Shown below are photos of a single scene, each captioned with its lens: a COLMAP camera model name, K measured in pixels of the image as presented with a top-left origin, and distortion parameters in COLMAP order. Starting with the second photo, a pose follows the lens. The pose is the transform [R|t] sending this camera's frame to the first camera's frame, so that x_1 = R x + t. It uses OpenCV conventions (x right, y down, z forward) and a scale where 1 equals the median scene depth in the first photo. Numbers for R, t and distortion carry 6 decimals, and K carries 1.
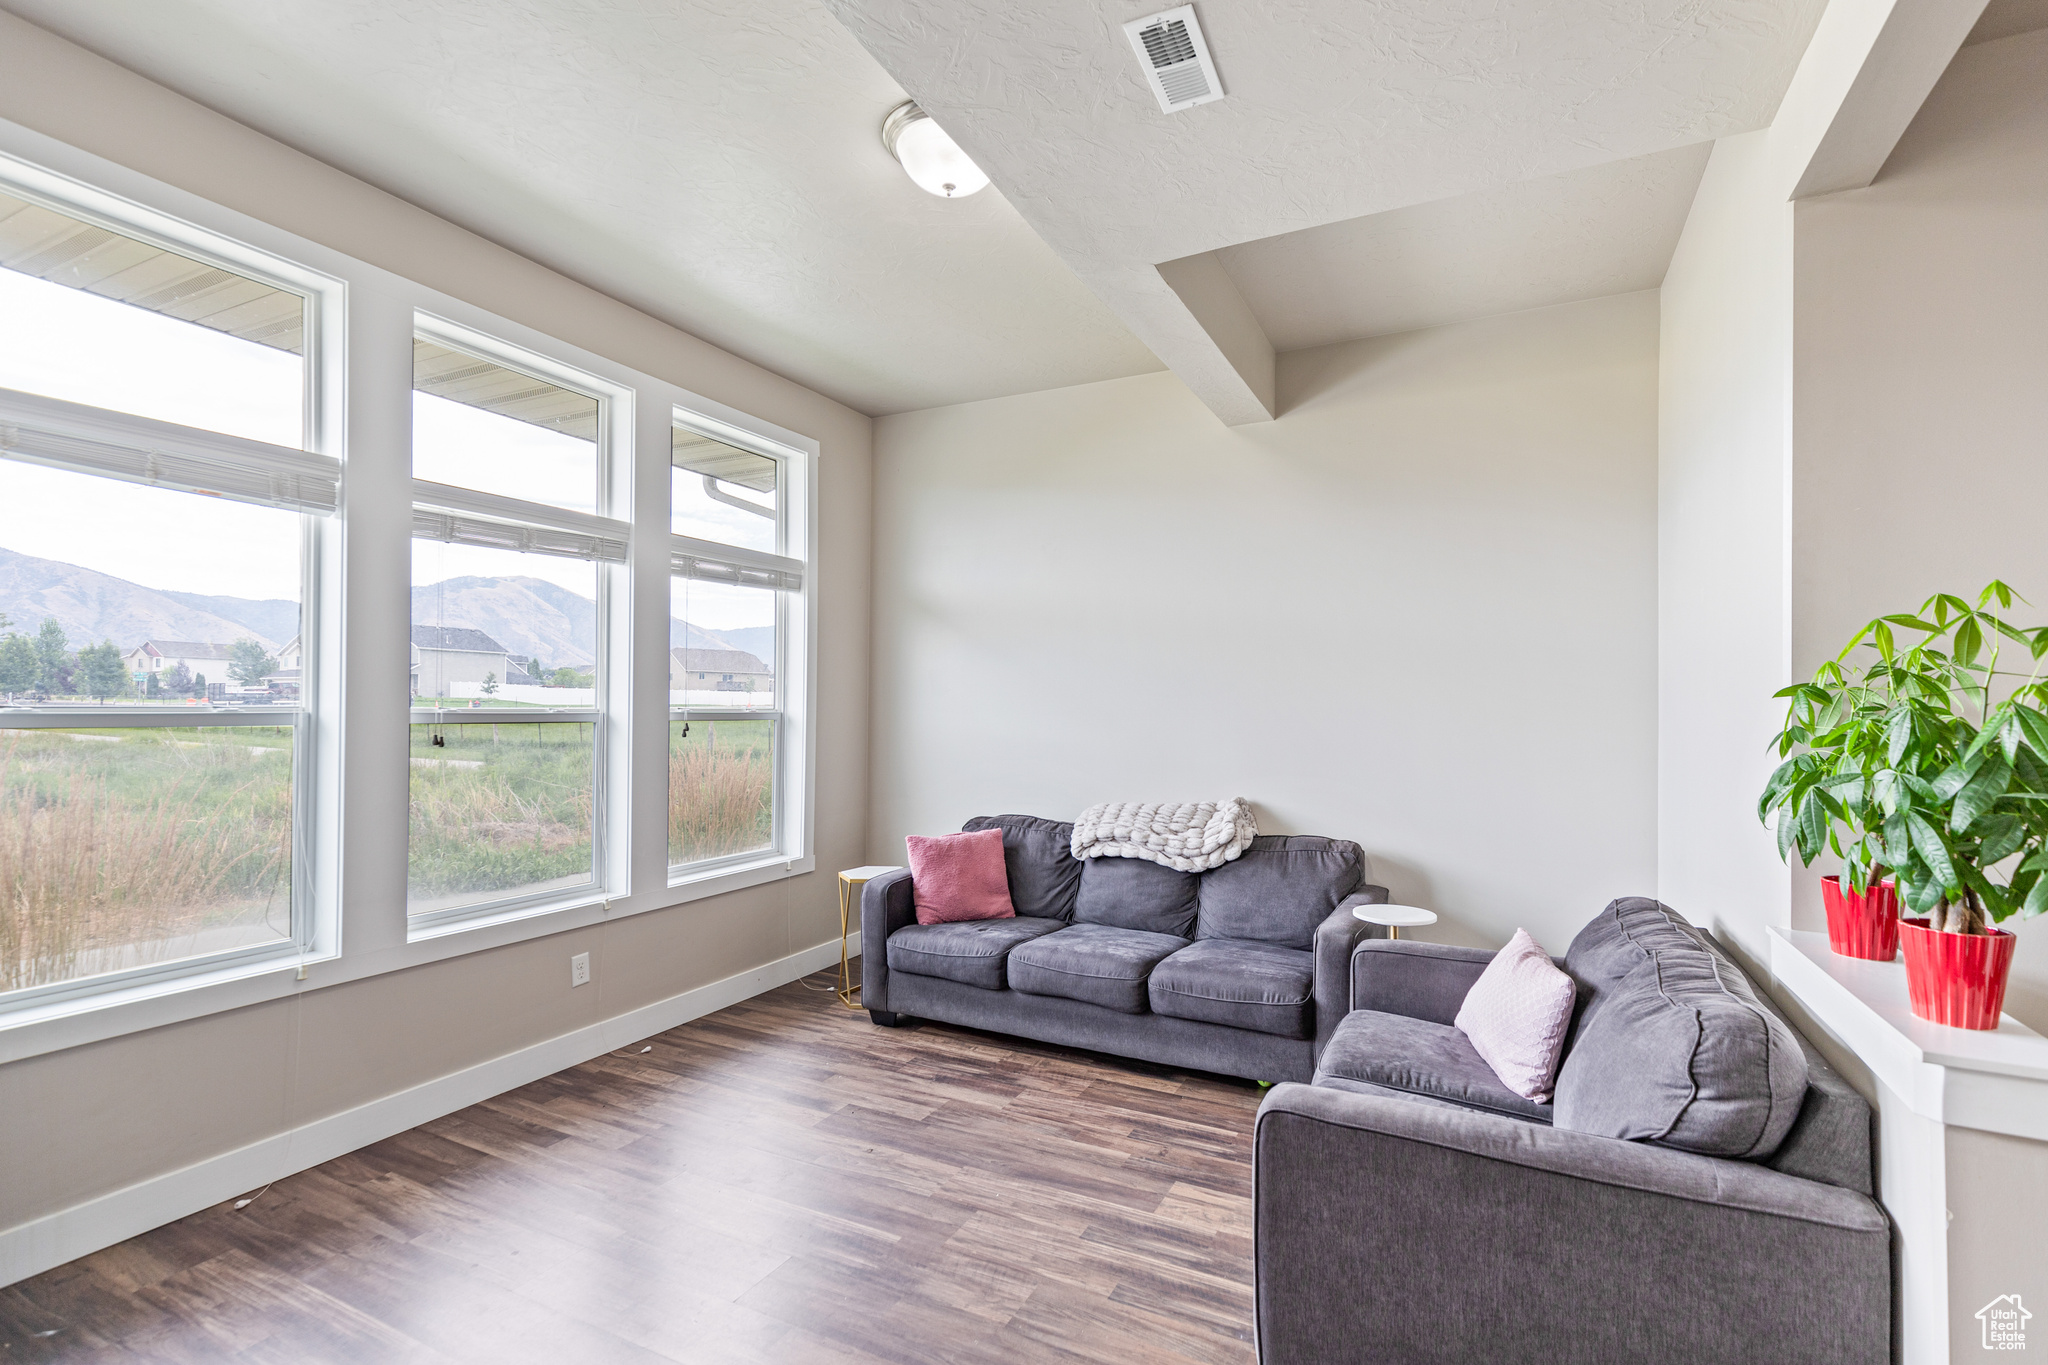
lens RADIAL K [[941.1, 0, 1034.3], [0, 941.1, 689.7], [0, 0, 1]] dist [0.007817, -0.000132]
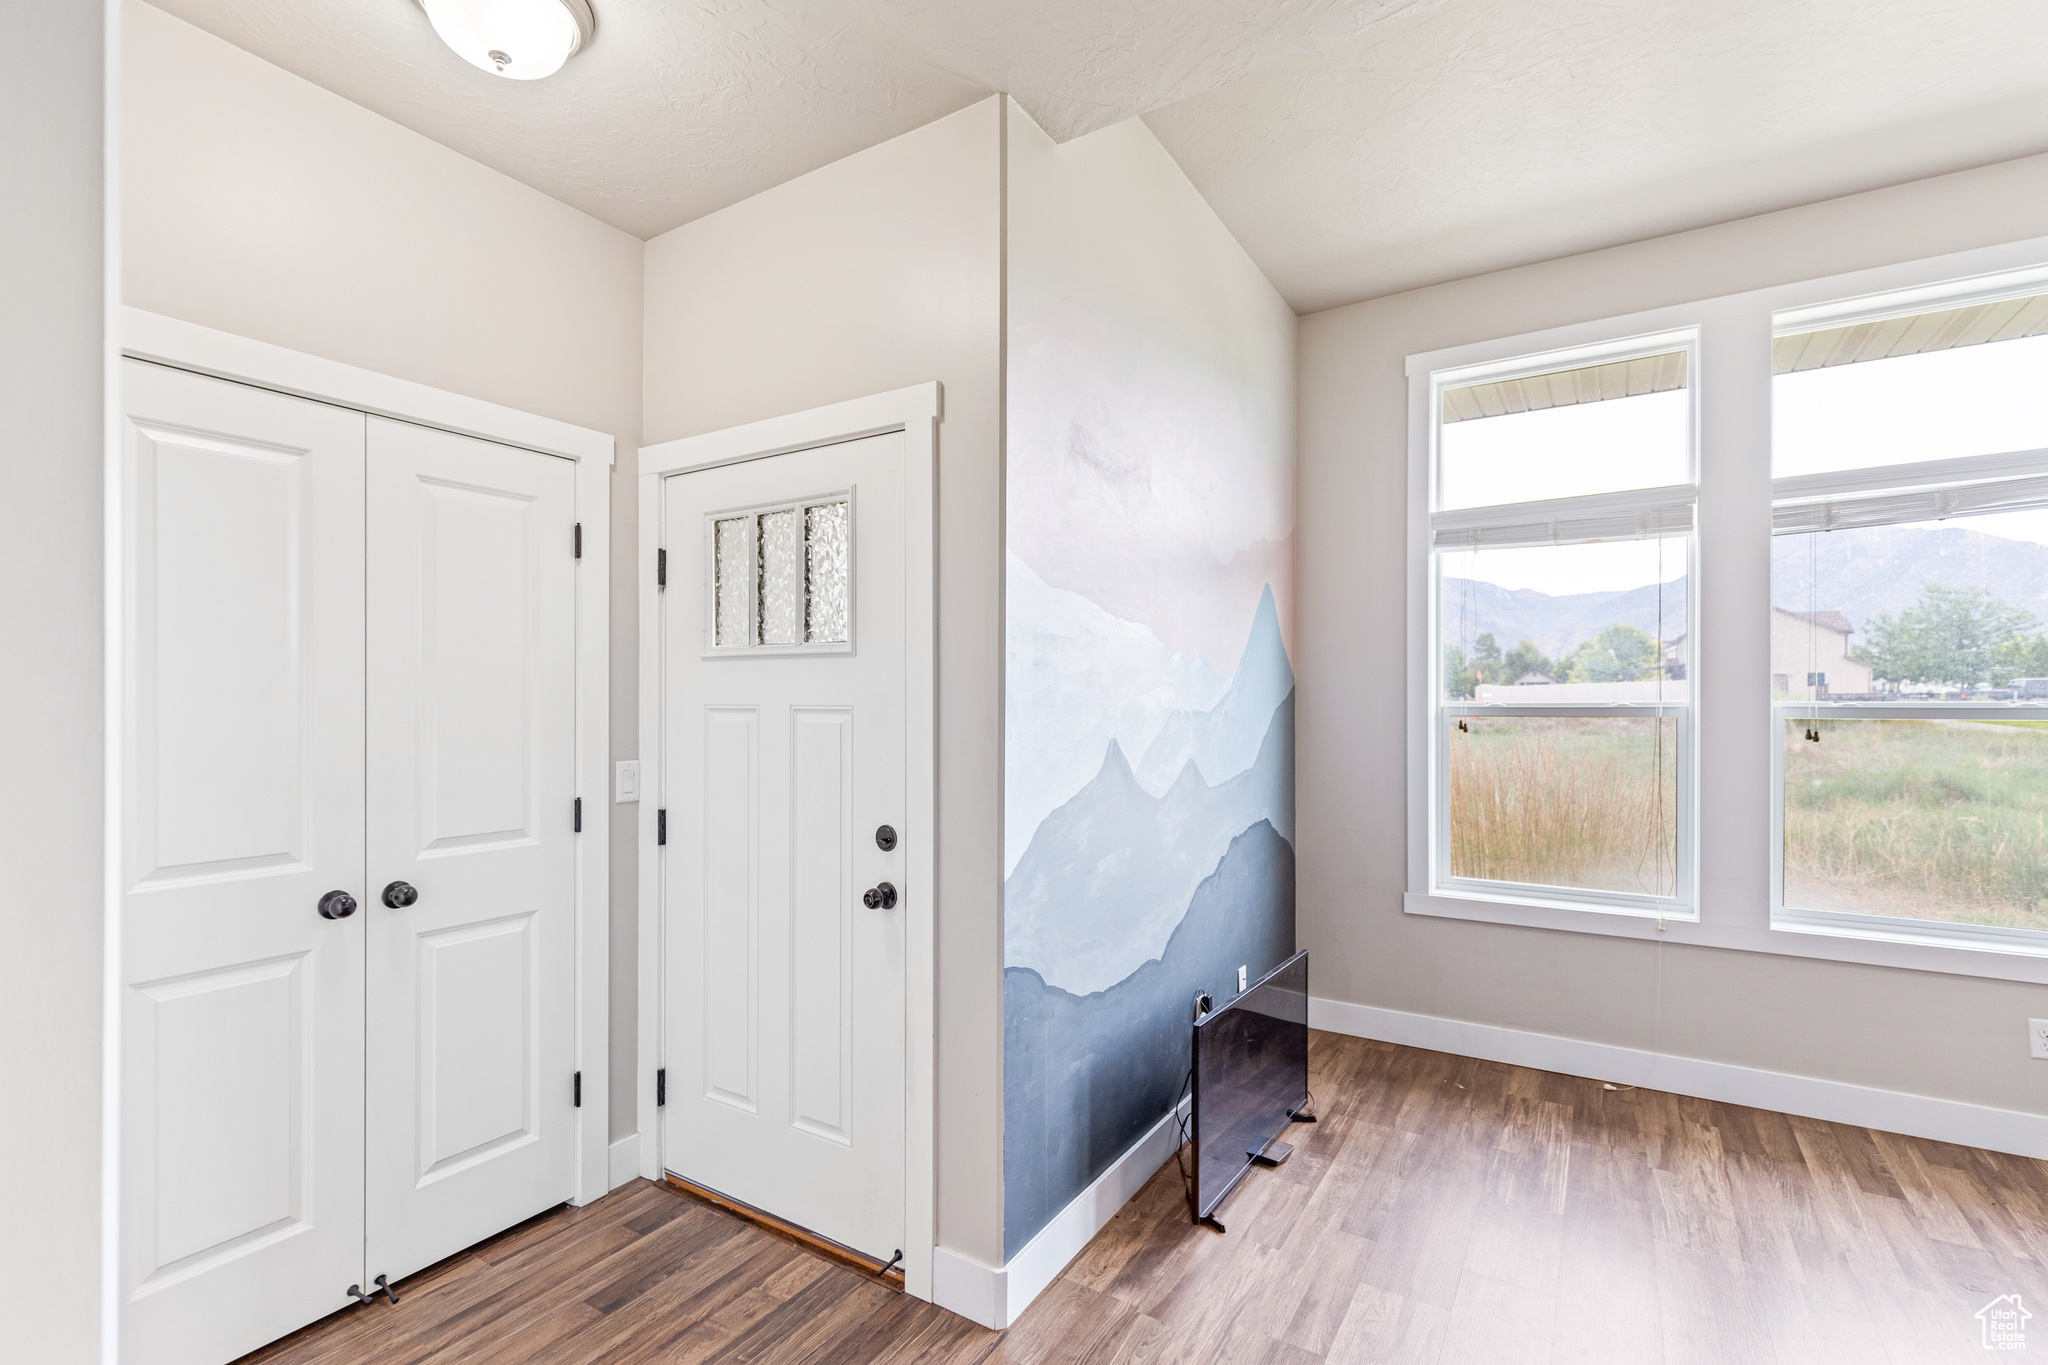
lens RADIAL K [[941.1, 0, 1031.5], [0, 941.1, 685.0], [0, 0, 1]] dist [0.007817, -0.000132]
pose [[-0.076970, -0.015044, -0.996920, 0.488655], [0.017908, 0.999704, -0.016469, 0.003080], [0.996873, -0.019120, -0.076678, 0.311593]]
